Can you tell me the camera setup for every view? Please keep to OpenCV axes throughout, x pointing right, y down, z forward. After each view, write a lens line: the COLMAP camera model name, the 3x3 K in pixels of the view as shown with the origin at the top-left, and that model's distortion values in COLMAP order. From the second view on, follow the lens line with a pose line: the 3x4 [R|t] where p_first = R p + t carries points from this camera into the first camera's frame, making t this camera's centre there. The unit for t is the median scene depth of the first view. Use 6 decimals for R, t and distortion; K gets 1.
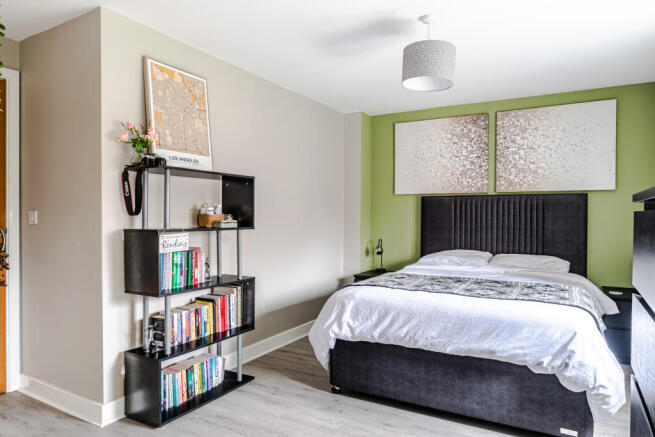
lens RADIAL K [[423.5, 0, 332.0], [0, 423.5, 218.7], [0, 0, 1]] dist [-0.019154, 0.002494]
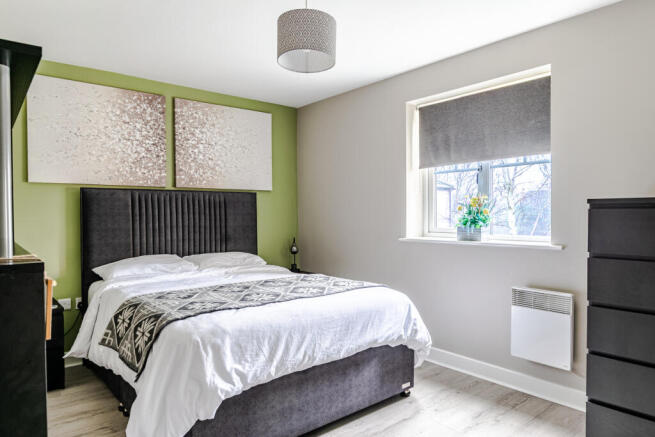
lens RADIAL K [[423.5, 0, 333.9], [0, 423.5, 218.1], [0, 0, 1]] dist [-0.019154, 0.002494]
pose [[0.341833, -0.016179, 0.939621, -0.347760], [0.012480, 0.999842, 0.012675, -0.004400], [-0.939678, 0.007393, 0.341981, 0.390147]]
